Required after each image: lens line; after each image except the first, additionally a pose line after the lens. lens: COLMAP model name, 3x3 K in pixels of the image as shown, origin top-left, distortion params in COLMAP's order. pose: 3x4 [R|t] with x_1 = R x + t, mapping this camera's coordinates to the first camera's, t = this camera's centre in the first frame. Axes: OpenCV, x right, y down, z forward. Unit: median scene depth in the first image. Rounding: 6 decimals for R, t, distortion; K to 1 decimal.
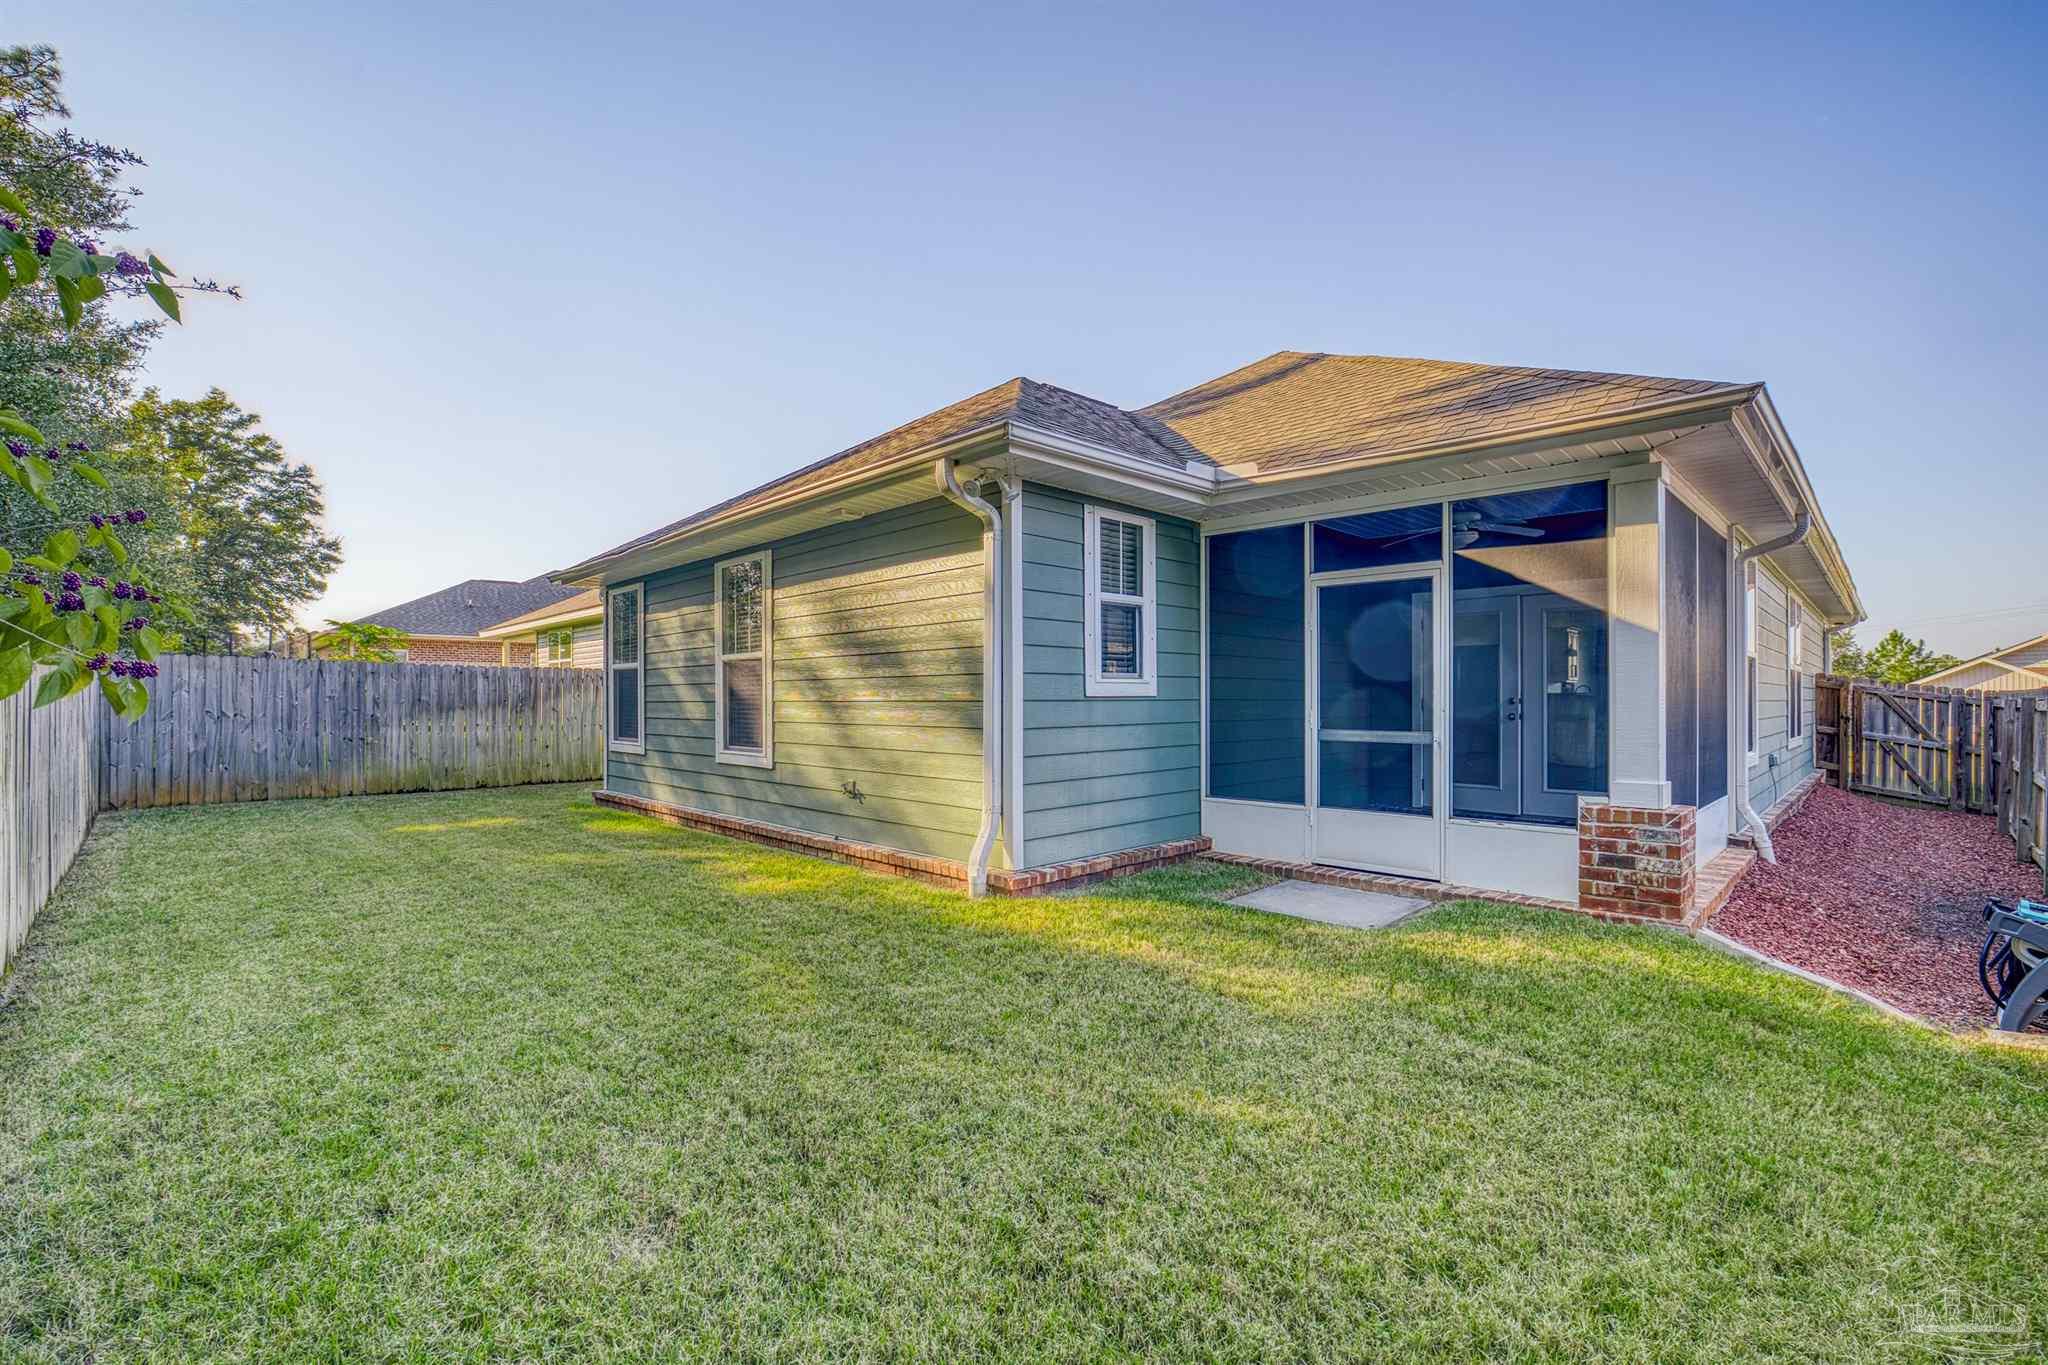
lens RADIAL K [[867.4, 0, 1029.7], [0, 867.4, 692.2], [0, 0, 1]] dist [-0.015440, 0.006525]
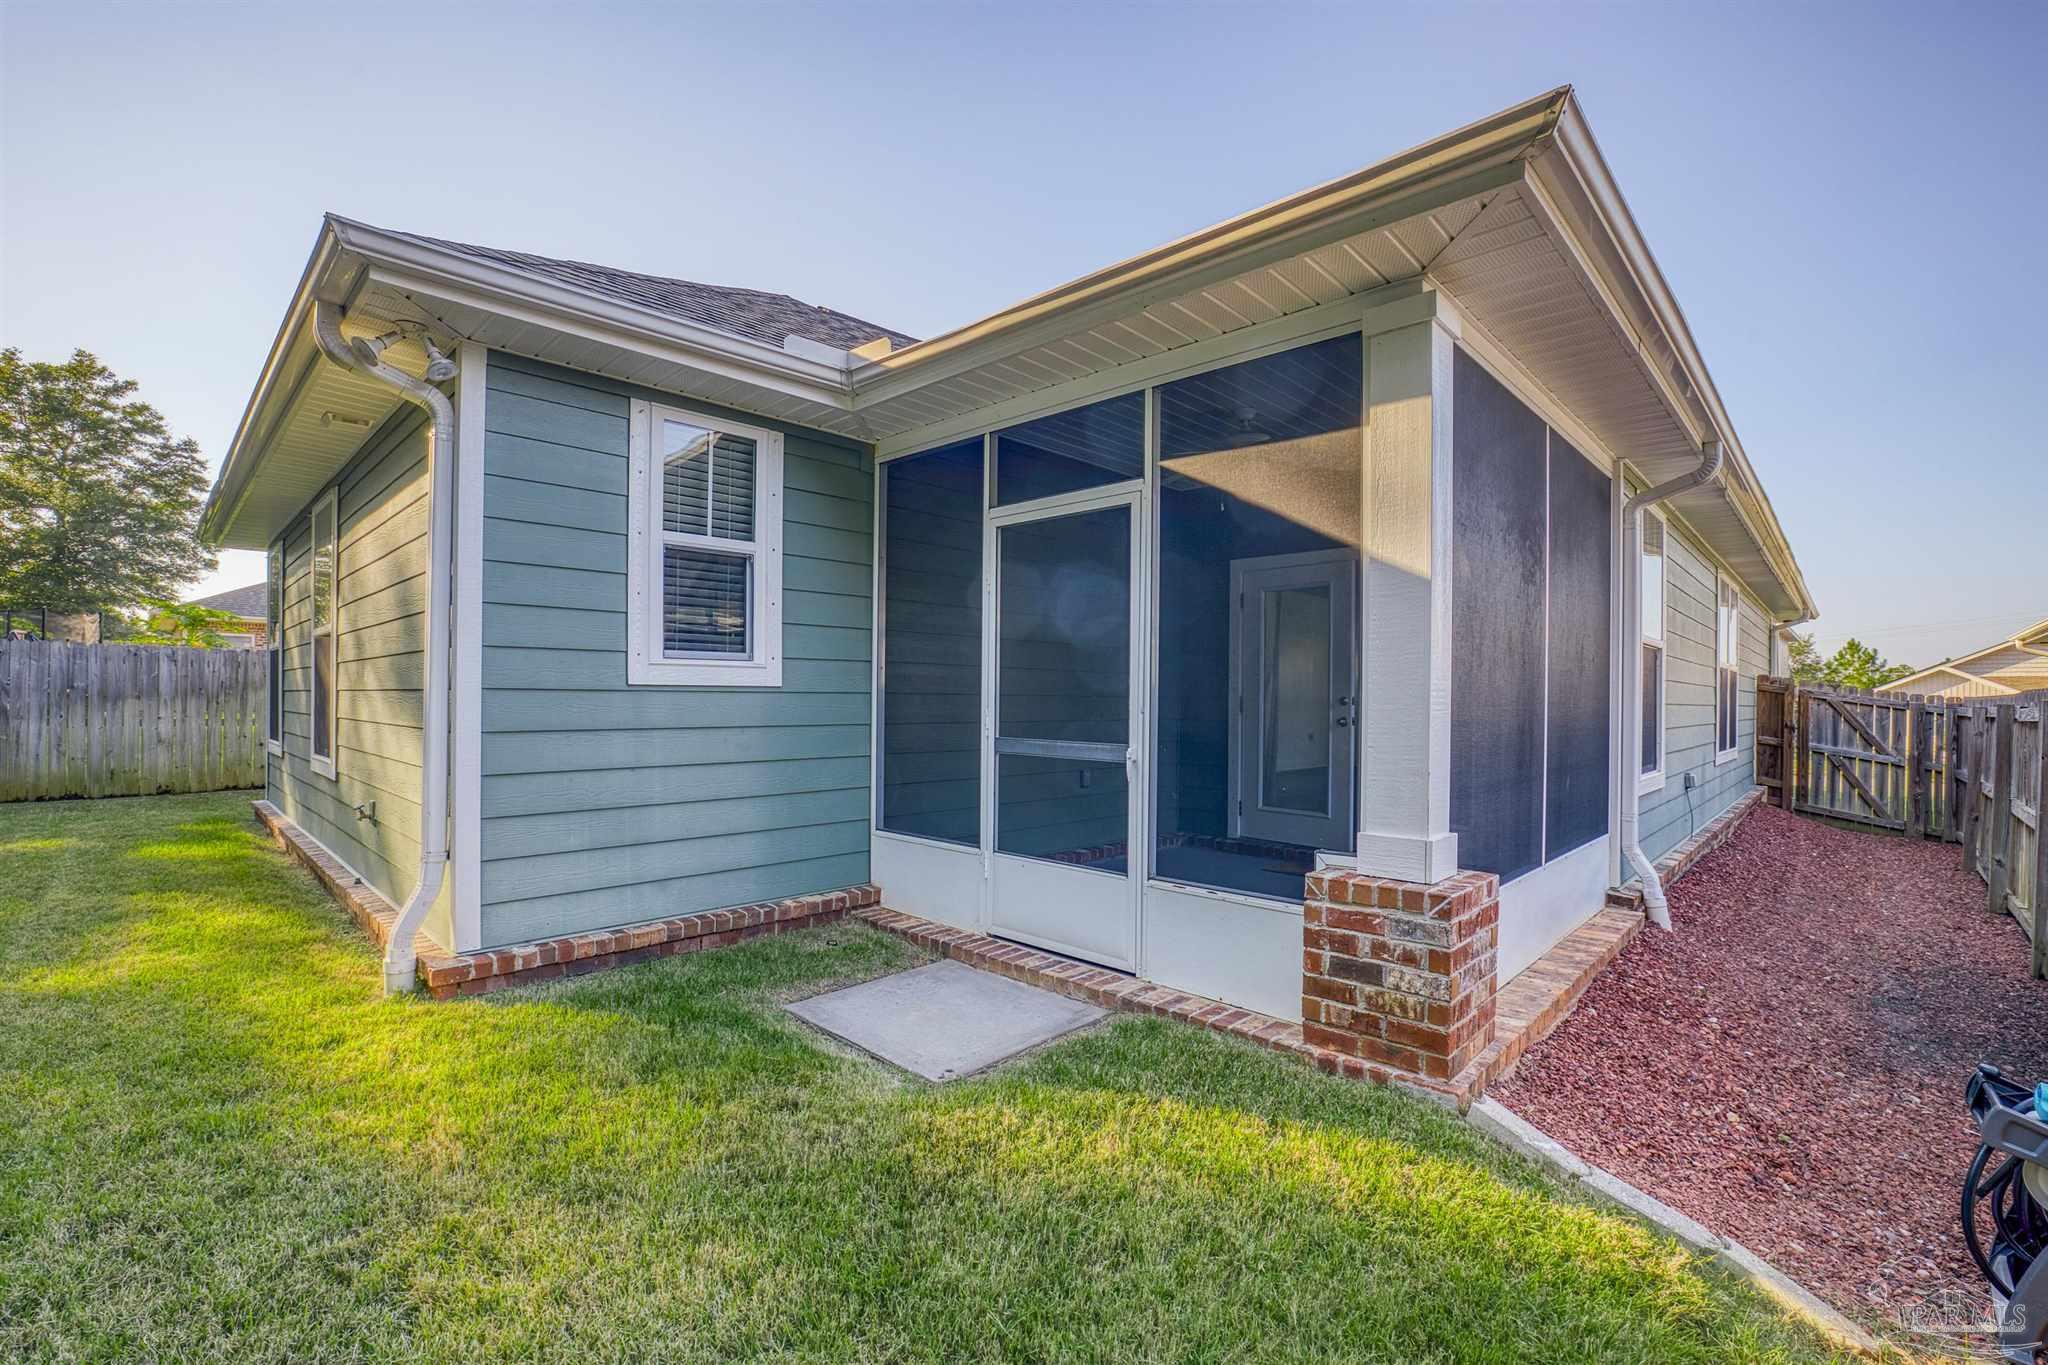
lens RADIAL K [[867.4, 0, 1024.6], [0, 867.4, 693.4], [0, 0, 1]] dist [-0.015440, 0.006525]
pose [[0.999701, 0.011778, 0.021422, 0.336867], [-0.011833, 0.999927, 0.002428, 0.006275], [-0.021392, -0.002681, 0.999768, 0.317452]]
